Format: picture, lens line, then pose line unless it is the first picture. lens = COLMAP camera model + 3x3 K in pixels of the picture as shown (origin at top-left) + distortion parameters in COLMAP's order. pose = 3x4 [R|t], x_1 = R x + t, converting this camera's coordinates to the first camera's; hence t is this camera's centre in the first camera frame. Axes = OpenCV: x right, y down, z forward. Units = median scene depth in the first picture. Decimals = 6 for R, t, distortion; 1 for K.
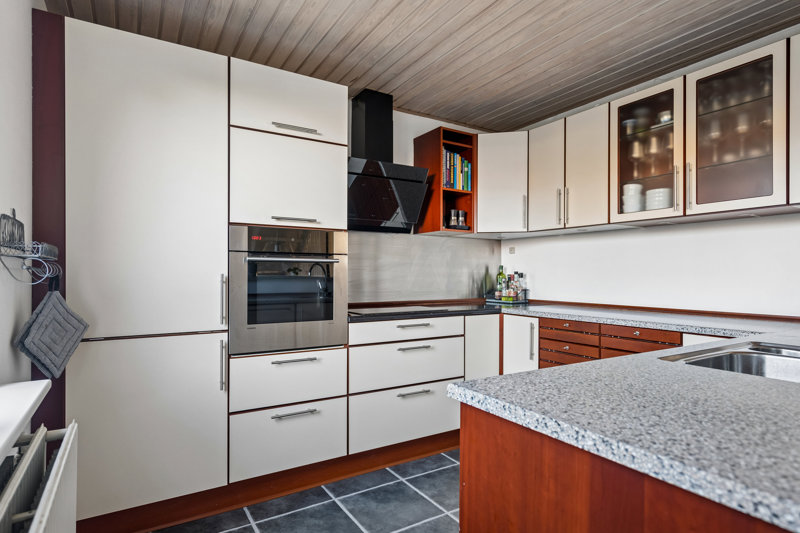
lens RADIAL K [[438.6, 0, 399.9], [0, 438.6, 274.8], [0, 0, 1]] dist [-0.000584, -0.000727]
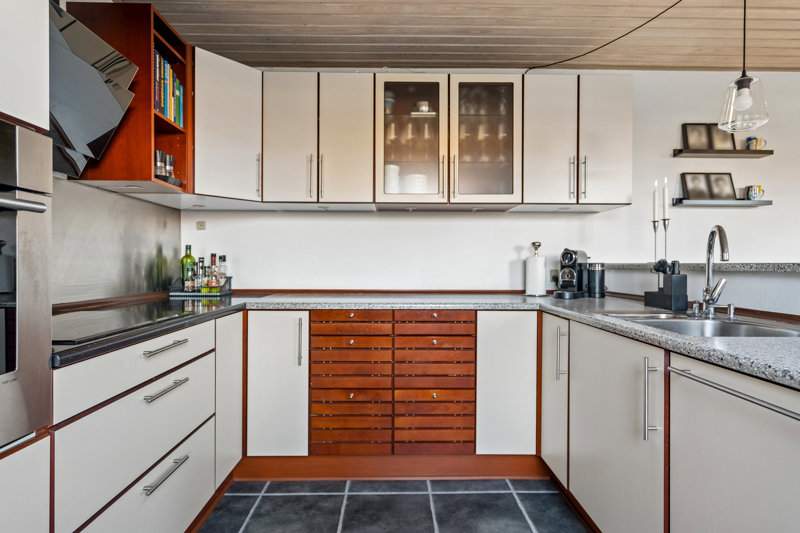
lens RADIAL K [[411.1, 0, 400.0], [0, 411.1, 266.5], [0, 0, 1]] dist [0.003344, 0.000608]
pose [[0.510487, -0.005875, 0.859865, -0.241513], [-0.001156, 0.999971, 0.007519, 0.012423], [-0.859885, -0.004833, 0.510465, 0.478887]]
